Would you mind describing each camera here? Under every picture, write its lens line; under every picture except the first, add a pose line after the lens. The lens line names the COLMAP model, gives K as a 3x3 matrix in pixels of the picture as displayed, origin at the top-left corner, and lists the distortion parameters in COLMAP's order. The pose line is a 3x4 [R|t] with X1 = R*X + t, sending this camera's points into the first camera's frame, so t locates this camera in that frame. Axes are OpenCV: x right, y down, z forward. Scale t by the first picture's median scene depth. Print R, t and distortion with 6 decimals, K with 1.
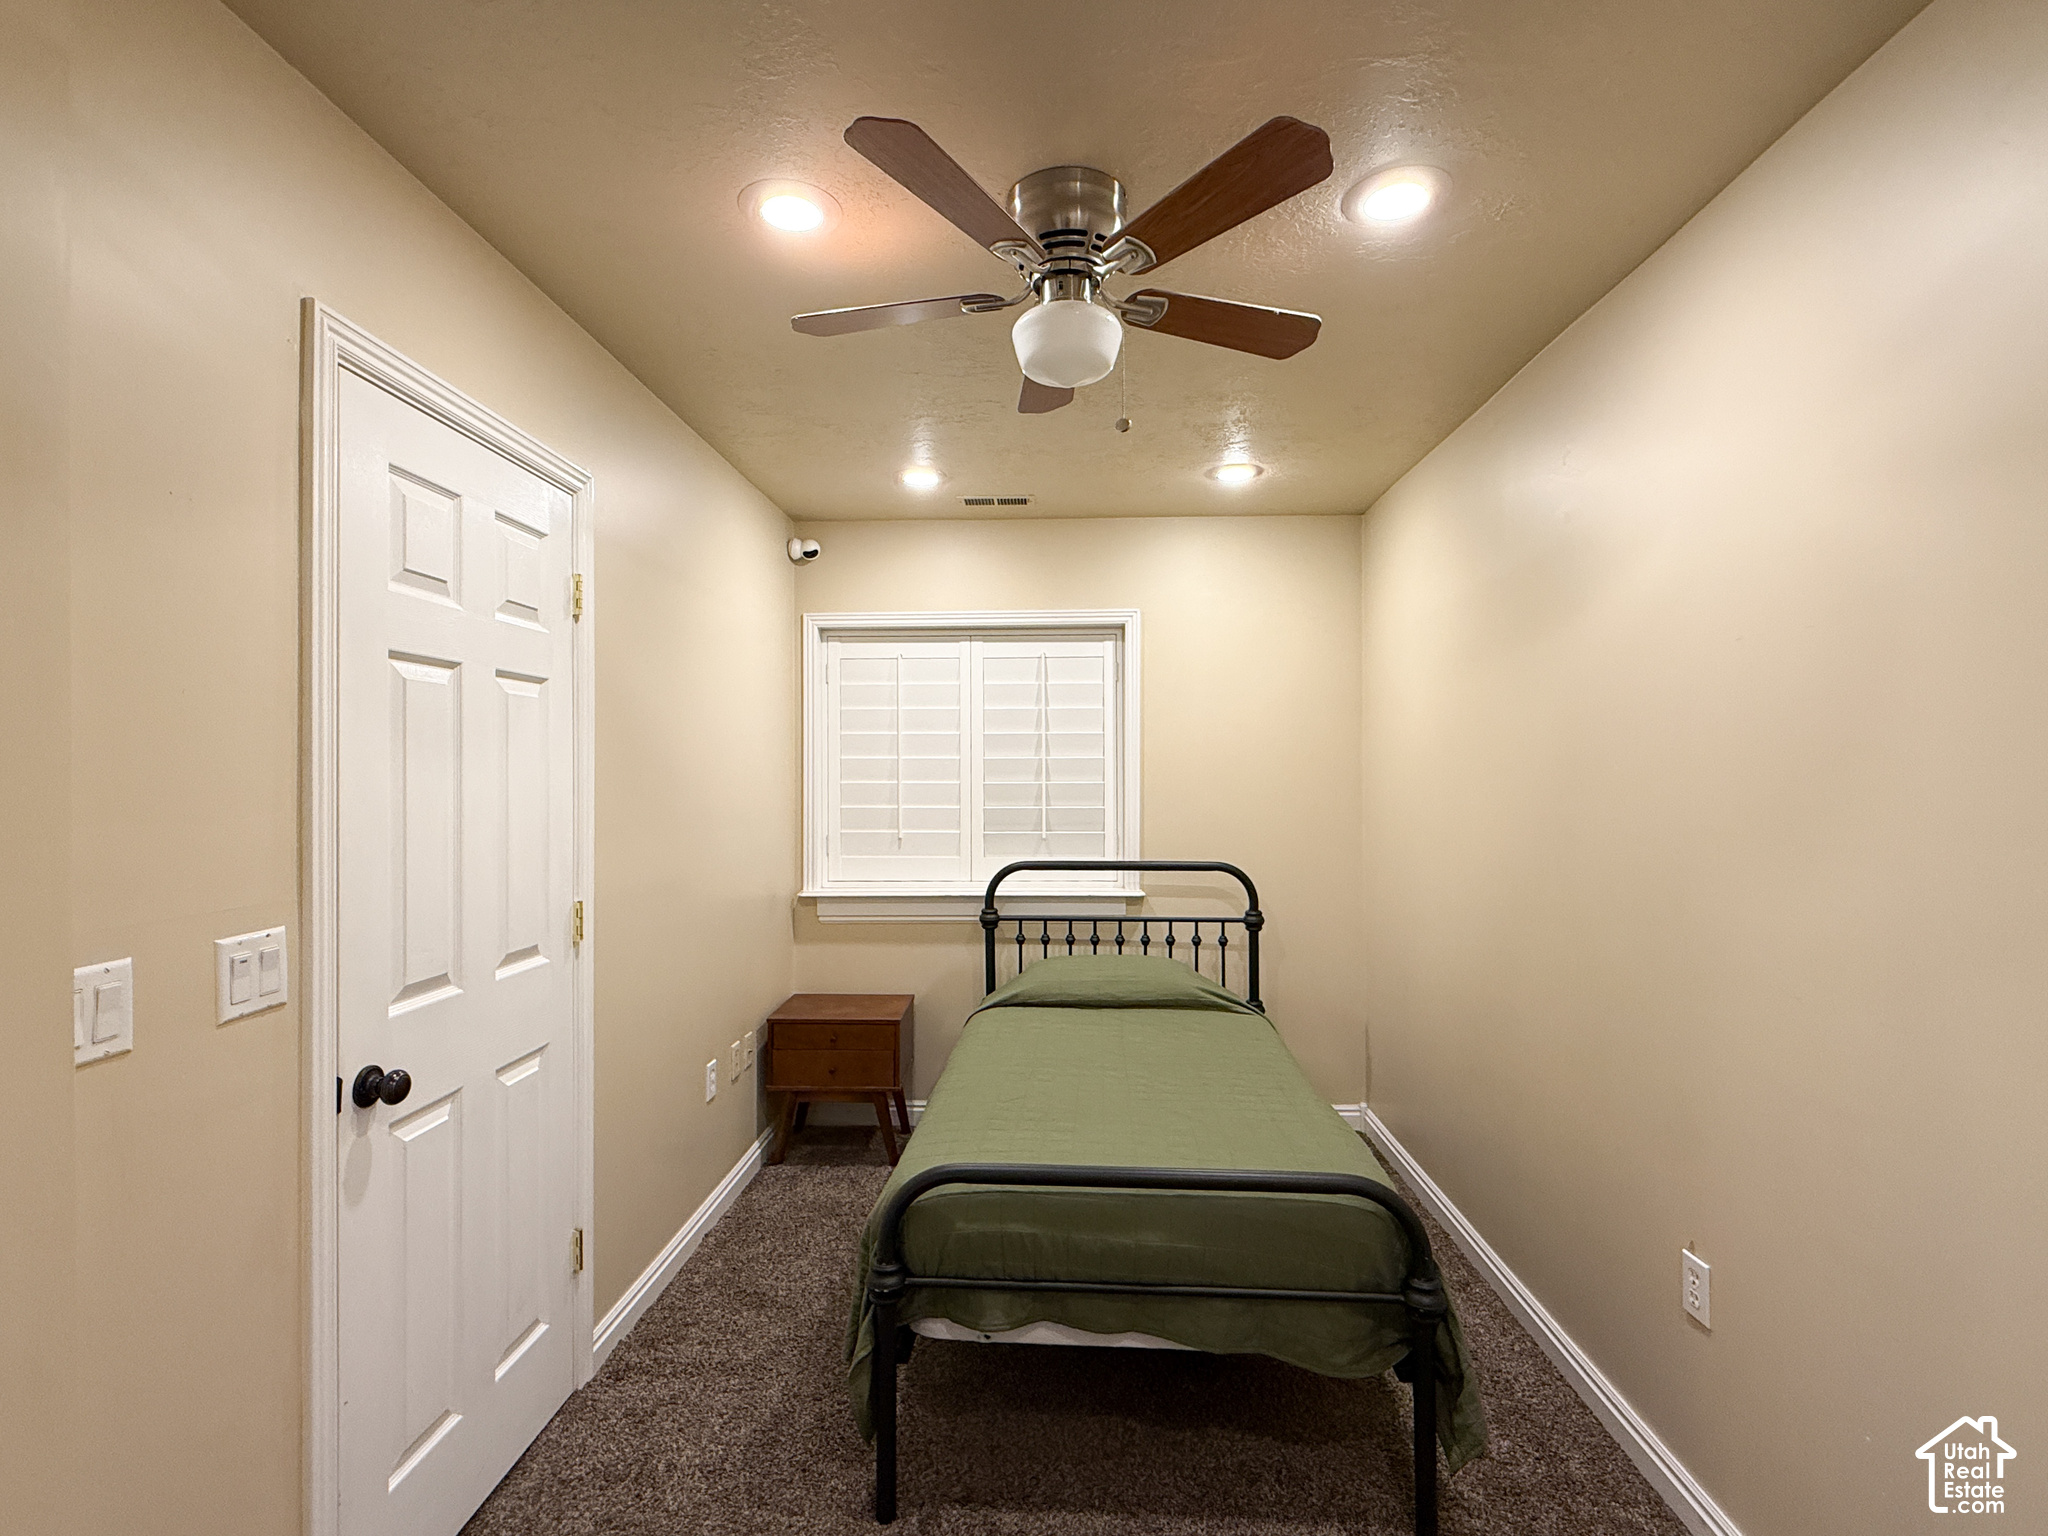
lens RADIAL K [[970.1, 0, 1023.6], [0, 970.1, 772.9], [0, 0, 1]] dist [-0.001143, 0.000014]
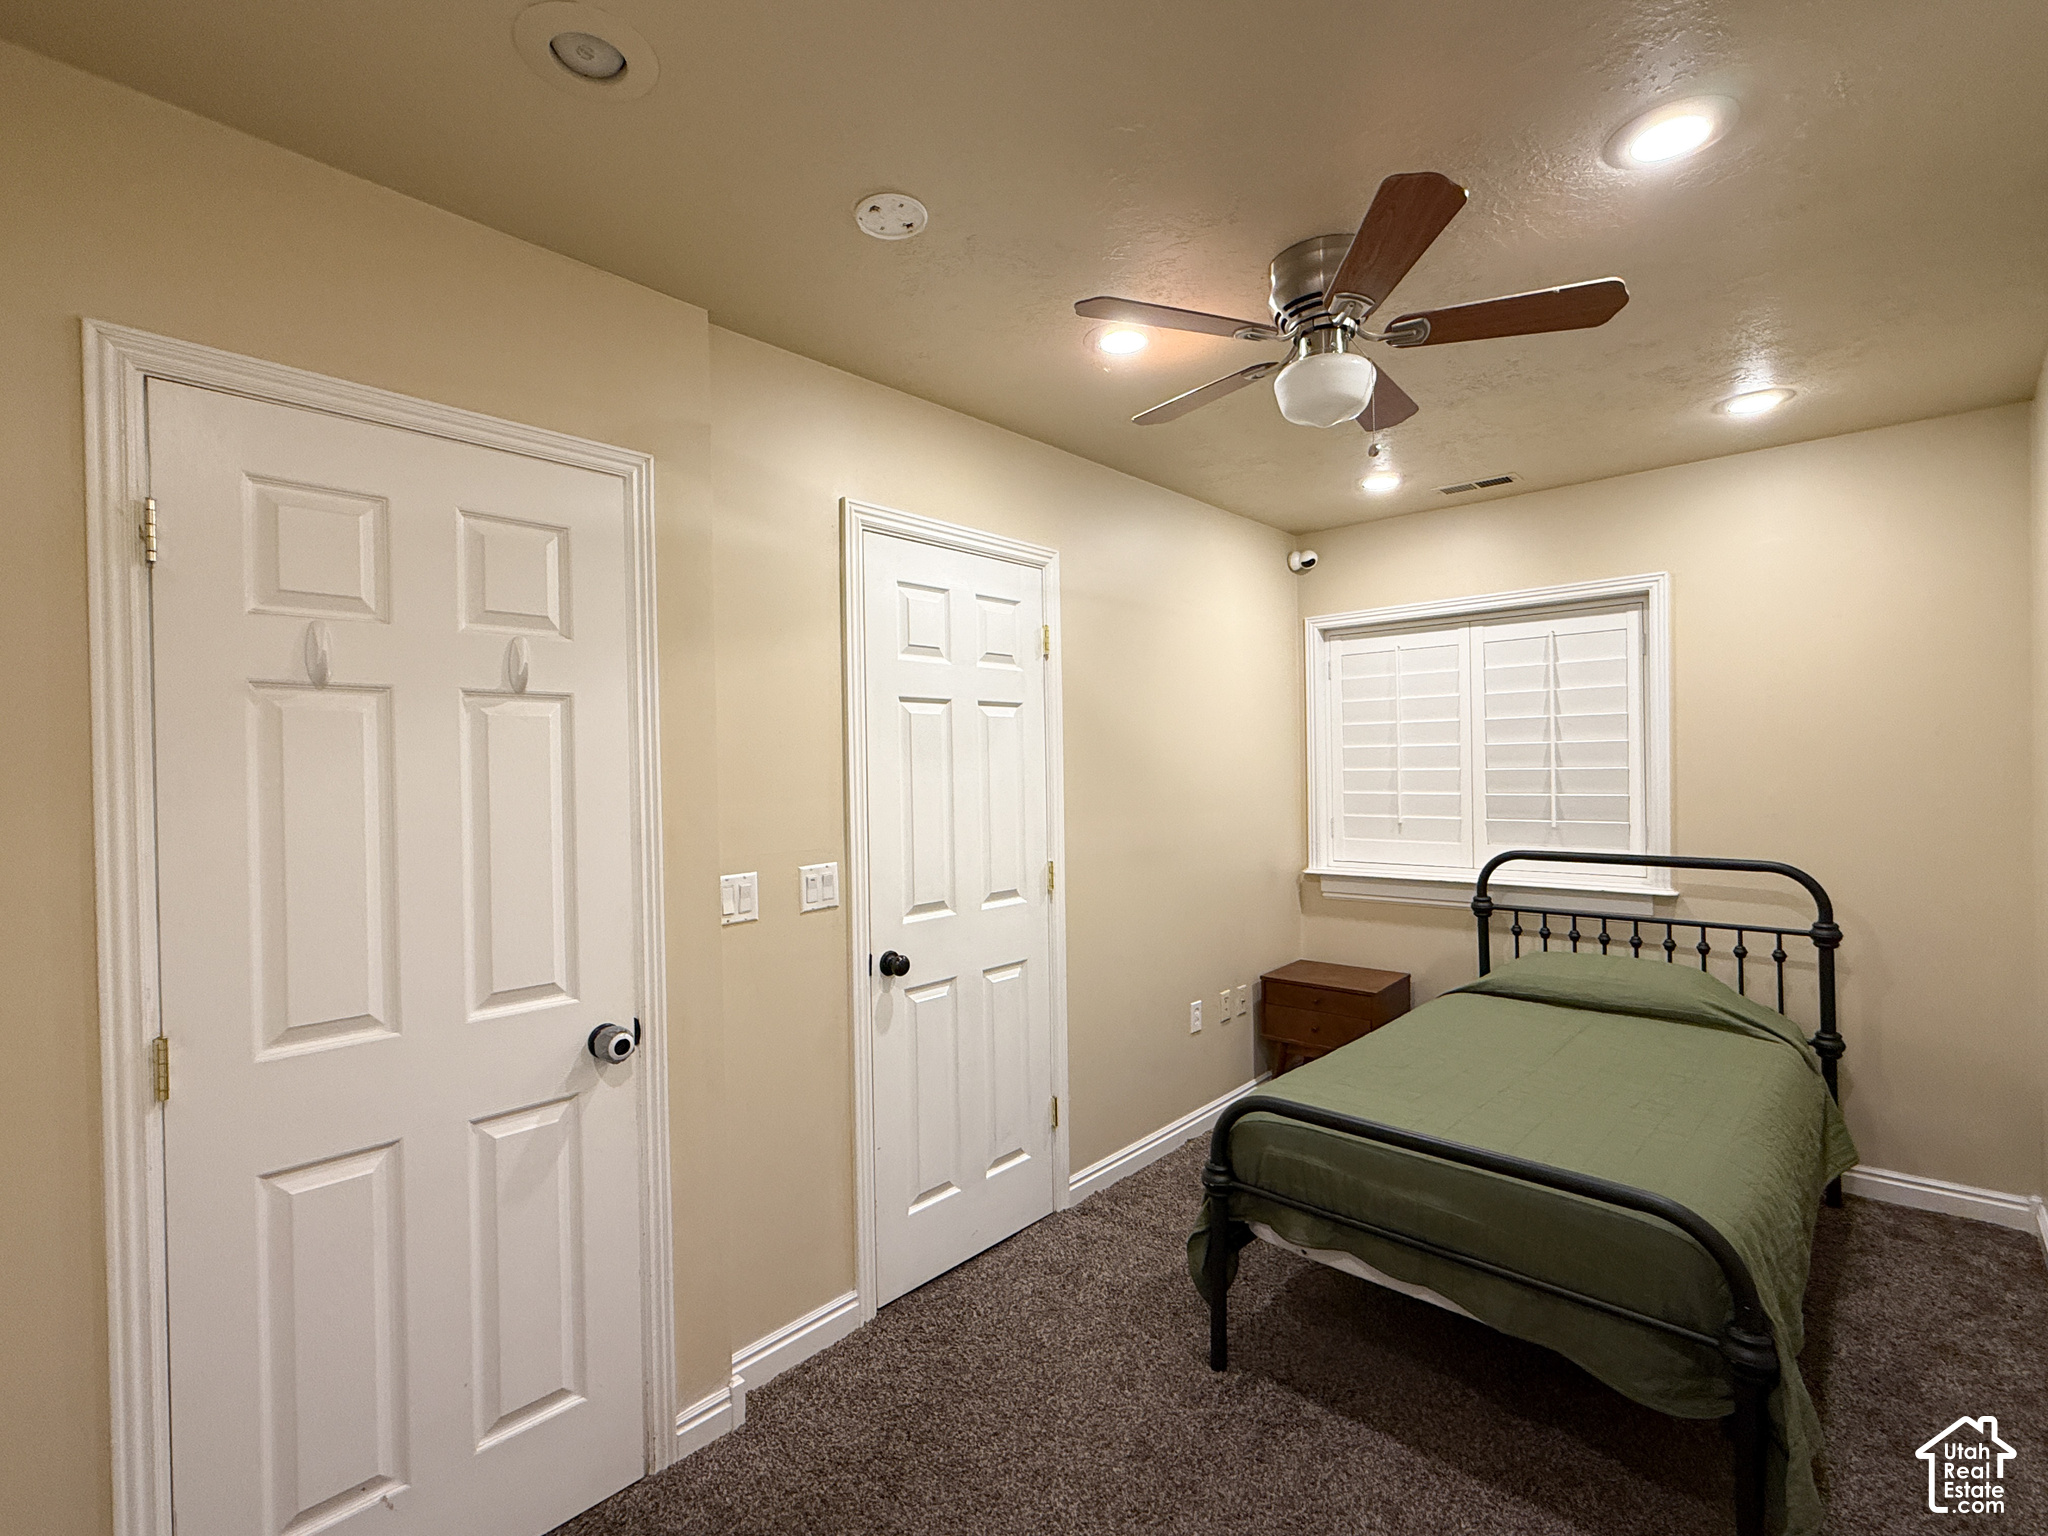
lens RADIAL K [[951.0, 0, 1042.1], [0, 951.0, 773.6], [0, 0, 1]] dist [0.001291, -0.000115]
pose [[0.778774, -0.005697, -0.627279, 0.249048], [0.018022, 0.999749, 0.013294, -0.007493], [0.627046, -0.021657, 0.778681, -0.041600]]
